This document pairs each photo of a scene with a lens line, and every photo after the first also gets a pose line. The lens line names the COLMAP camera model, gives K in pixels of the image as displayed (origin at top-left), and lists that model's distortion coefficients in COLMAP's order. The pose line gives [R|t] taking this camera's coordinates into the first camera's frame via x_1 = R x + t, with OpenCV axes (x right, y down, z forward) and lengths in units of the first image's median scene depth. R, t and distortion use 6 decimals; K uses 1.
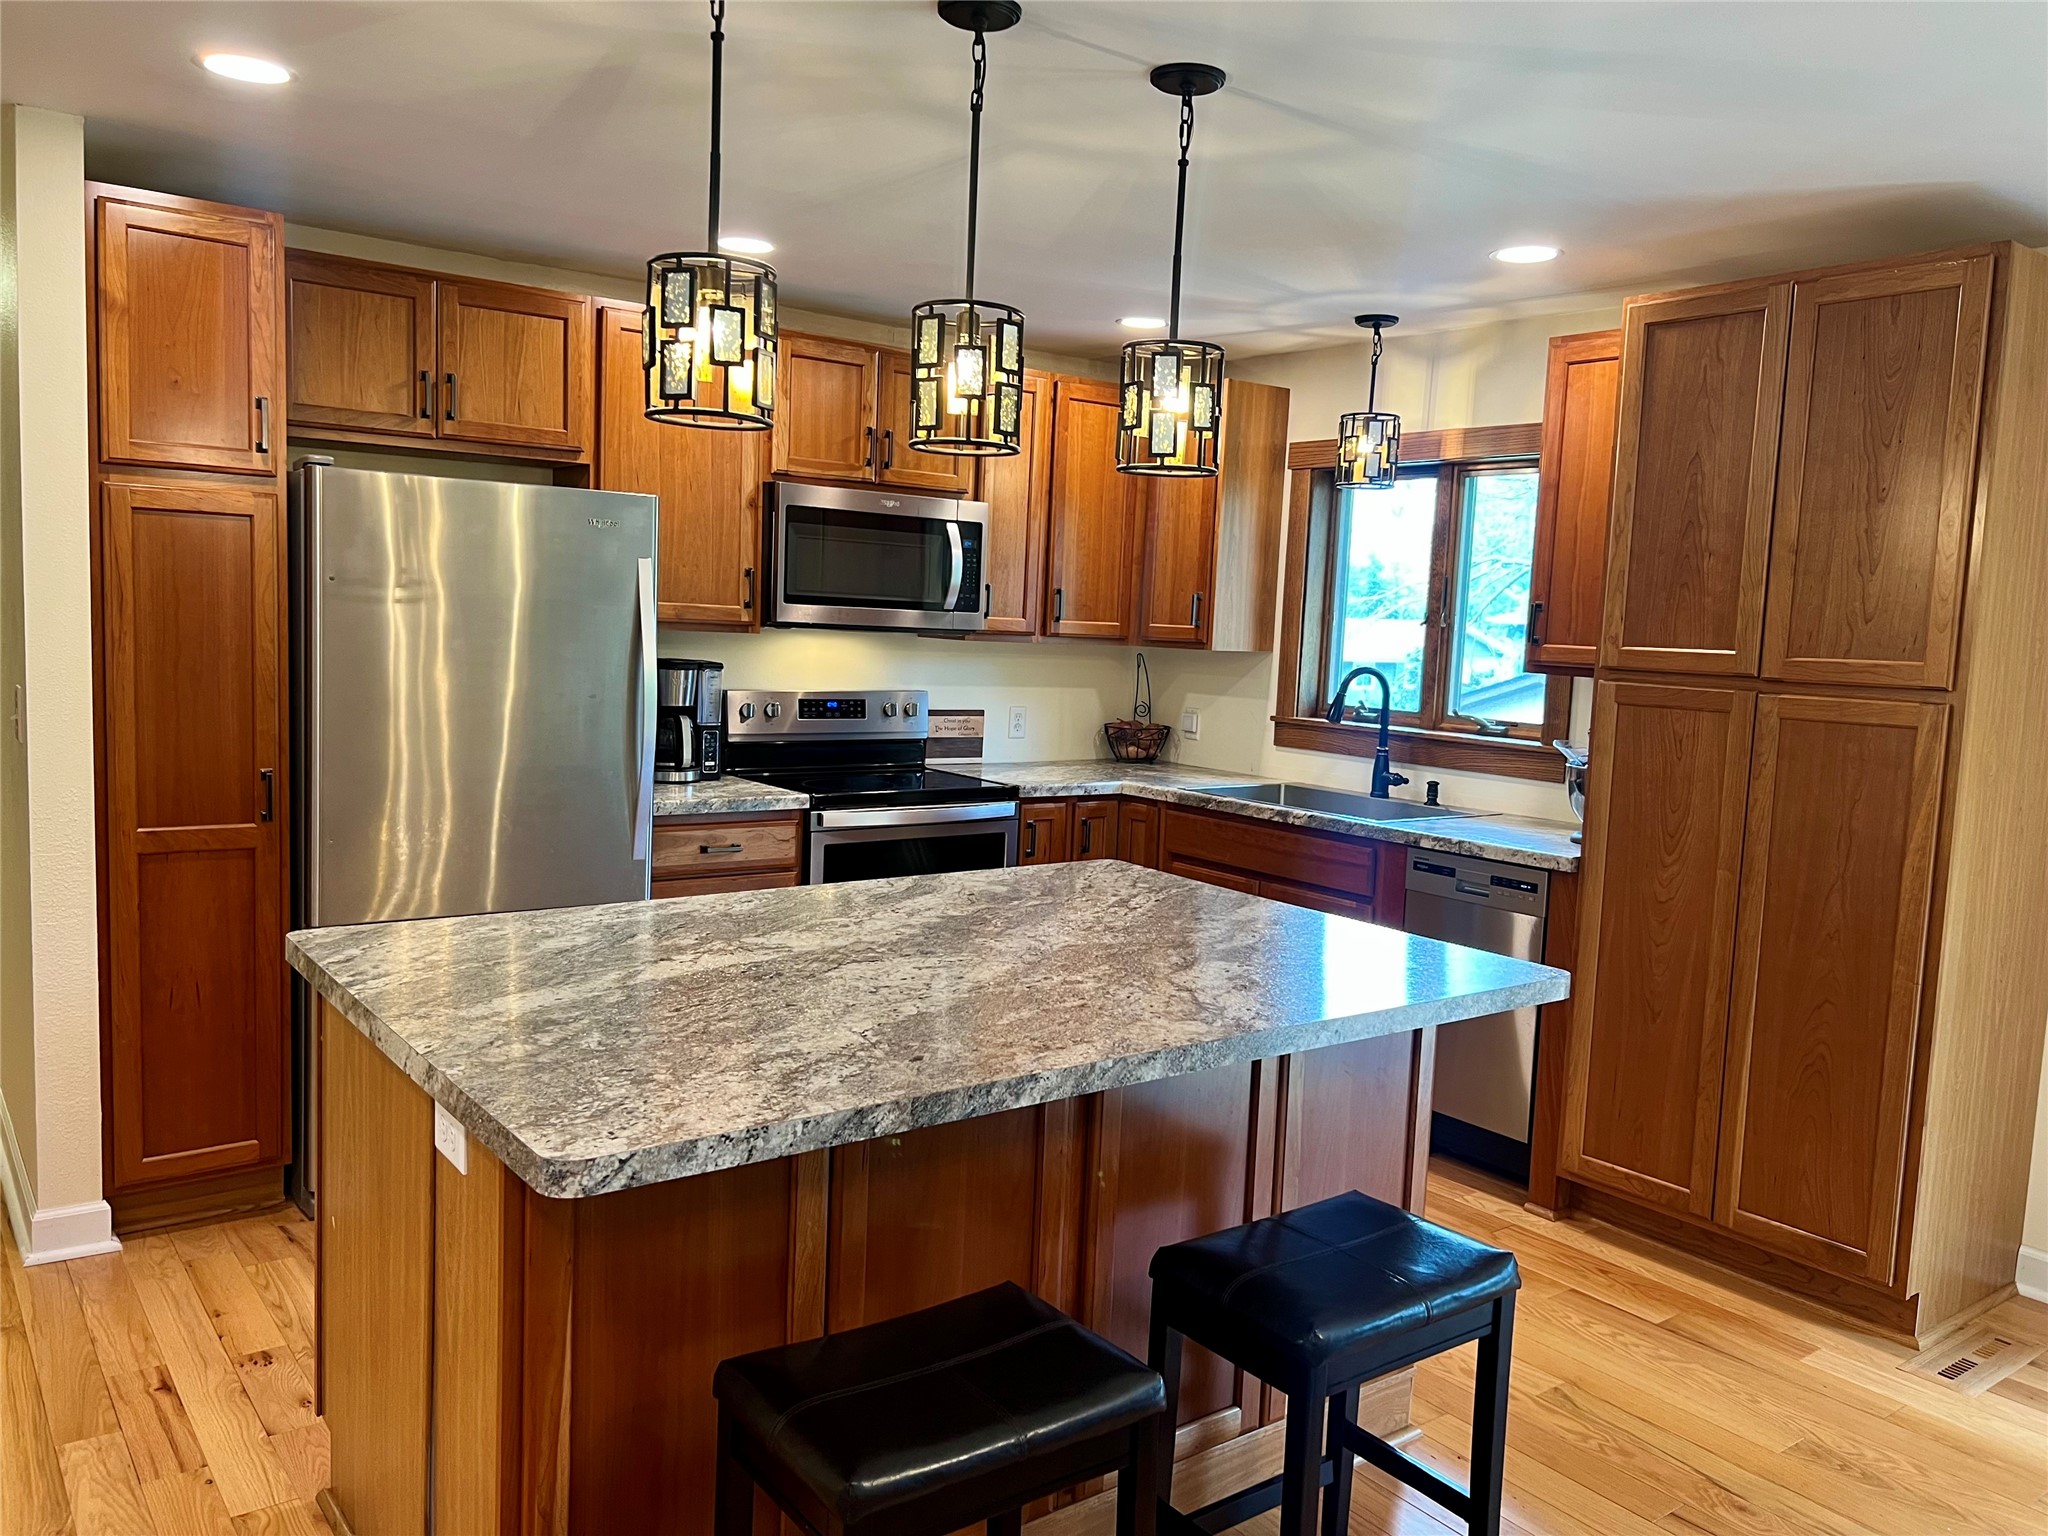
lens RADIAL K [[1543.7, 0, 1030.1], [0, 1543.7, 771.8], [0, 0, 1]] dist [0.043887, -0.048460]
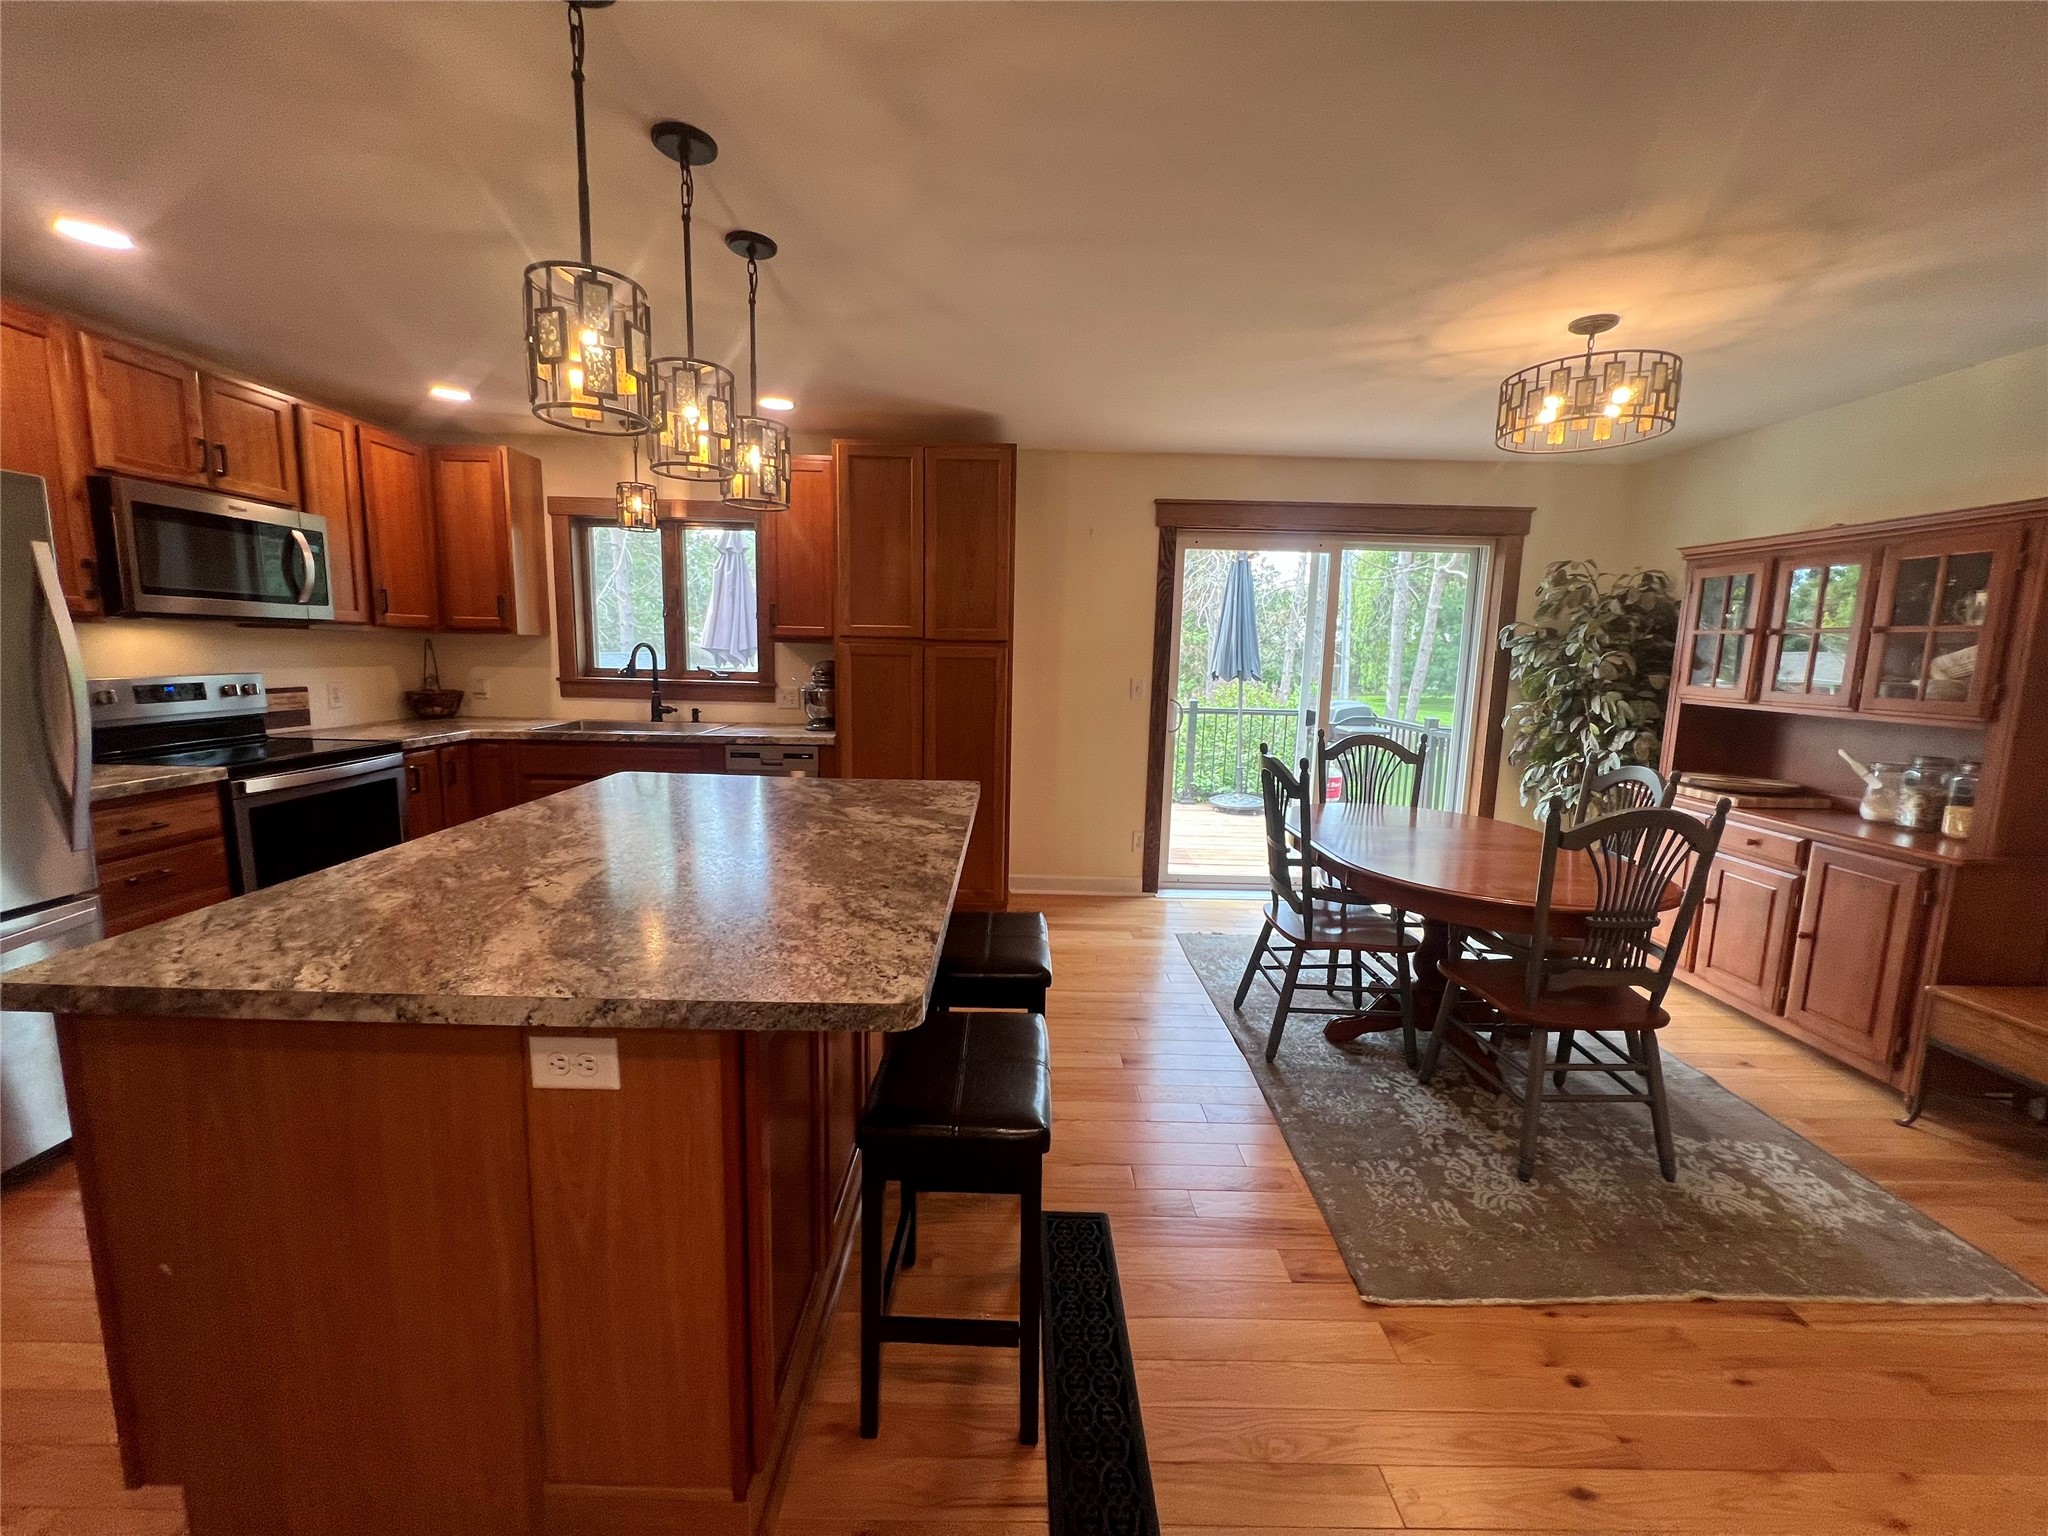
lens RADIAL K [[817.9, 0, 1018.0], [0, 817.9, 765.7], [0, 0, 1]] dist [0.001171, -0.000306]
pose [[0.600530, -0.142874, 0.786734, -0.273237], [0.084719, 0.989738, 0.115073, -0.005806], [-0.795102, -0.002453, 0.606471, 0.183736]]
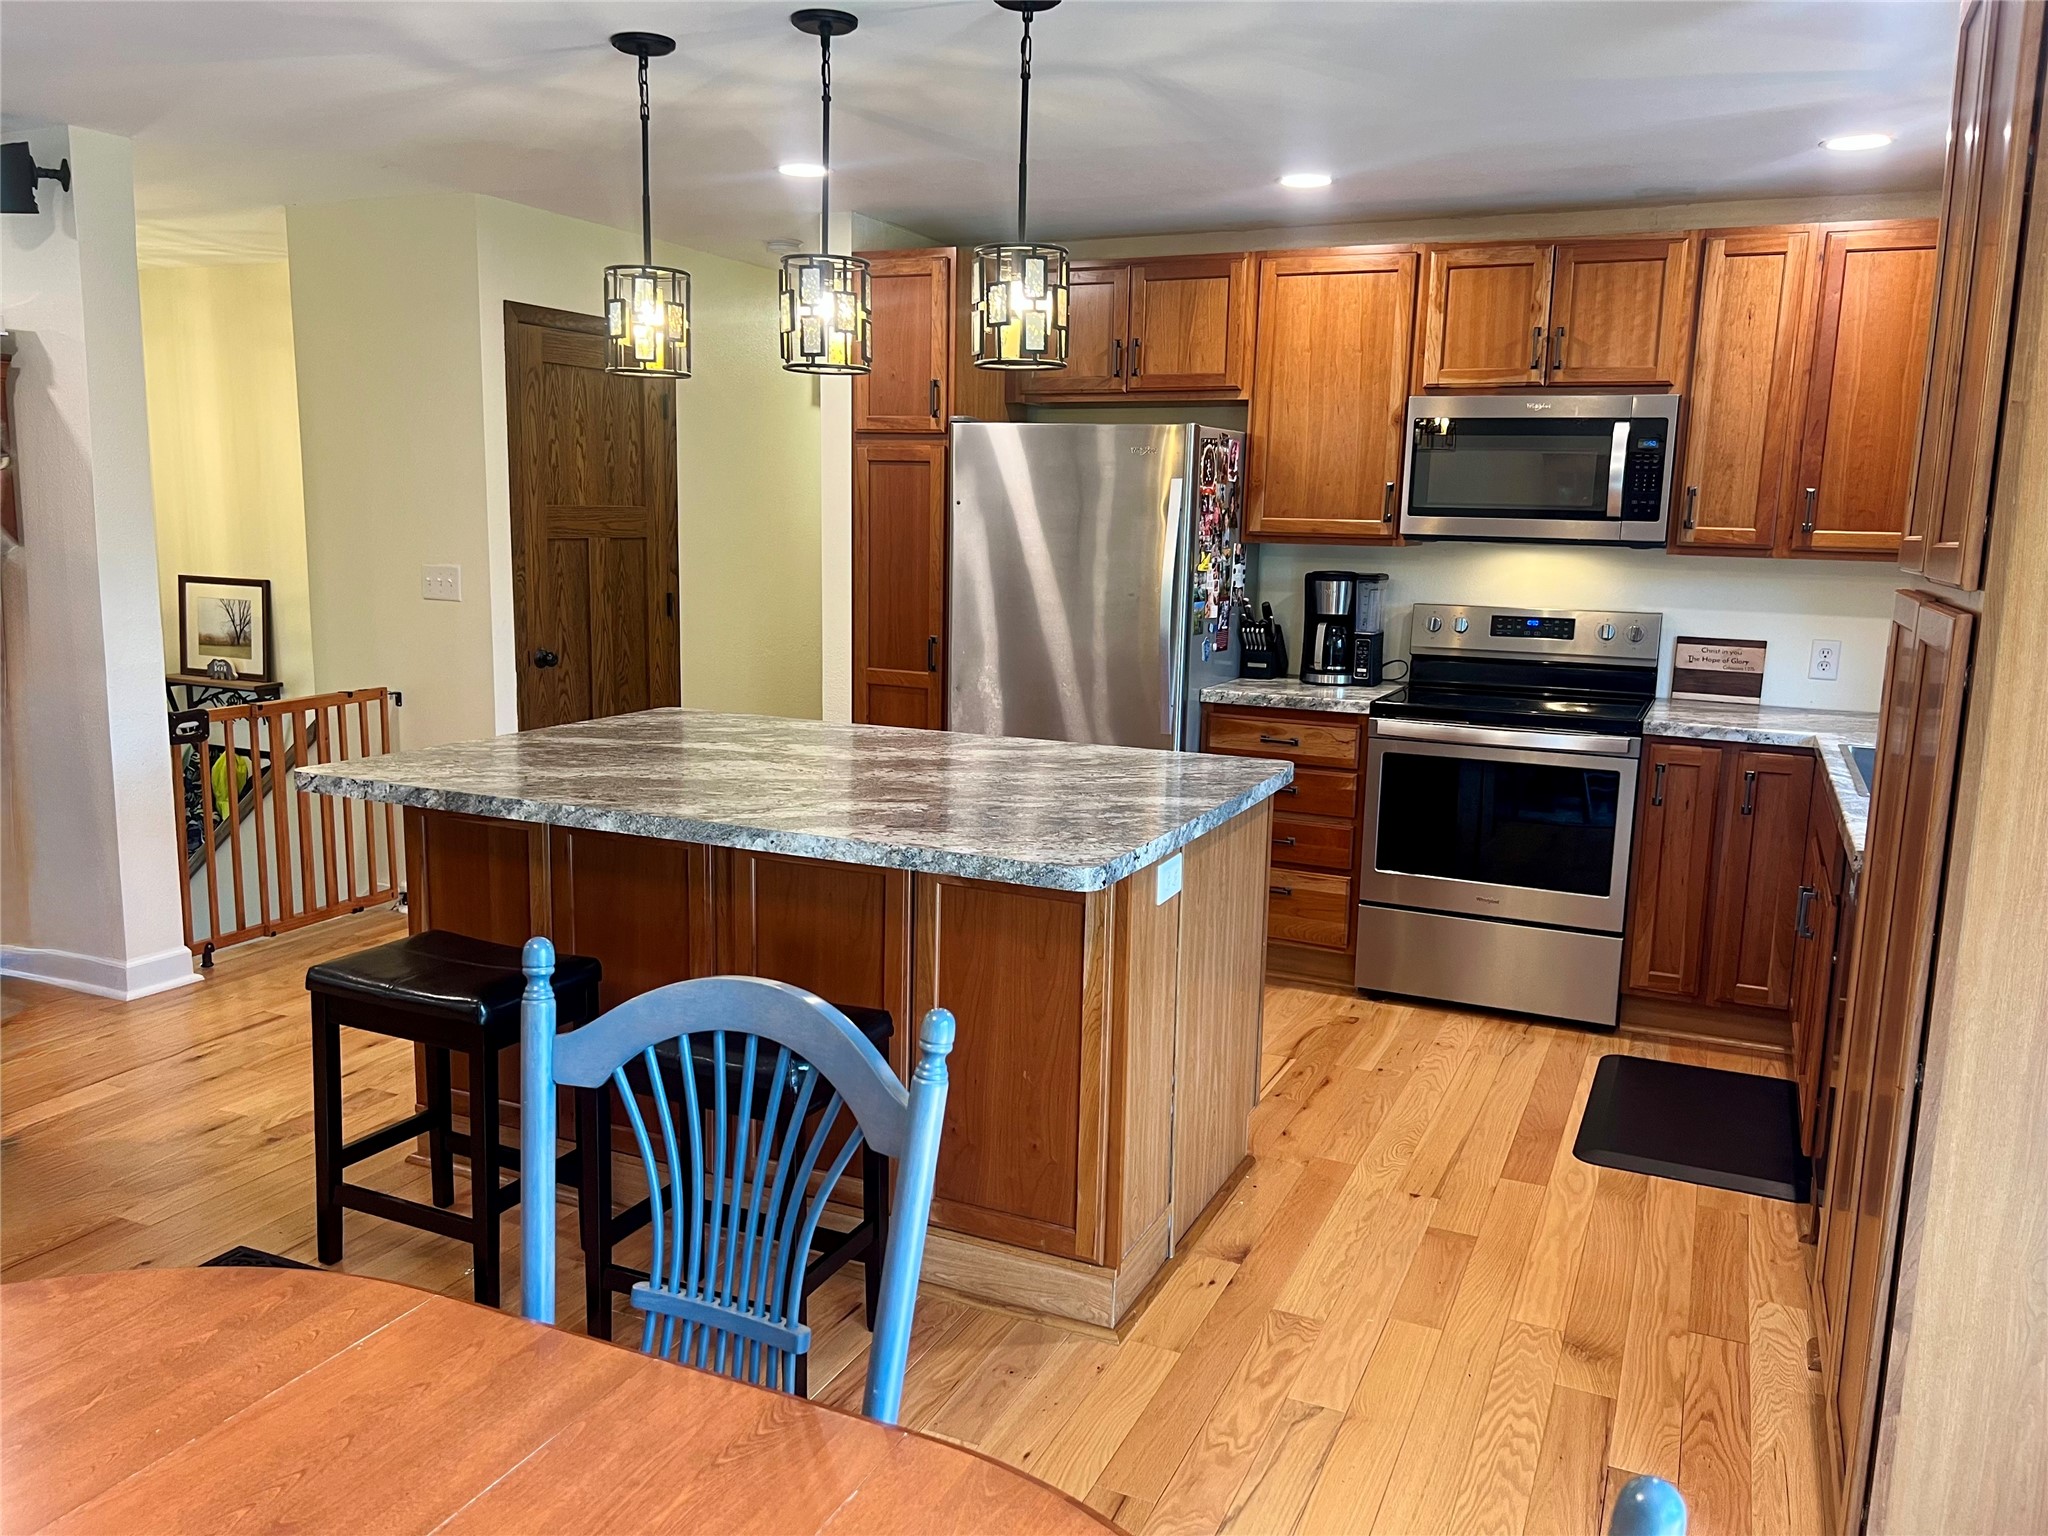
lens RADIAL K [[1543.7, 0, 1022.1], [0, 1543.7, 772.0], [0, 0, 1]] dist [0.043887, -0.048460]
pose [[0.472270, 0.115910, -0.873800, 0.673794], [-0.094537, 0.992259, 0.080528, 0.000802], [0.876370, 0.044575, 0.479572, 0.307730]]
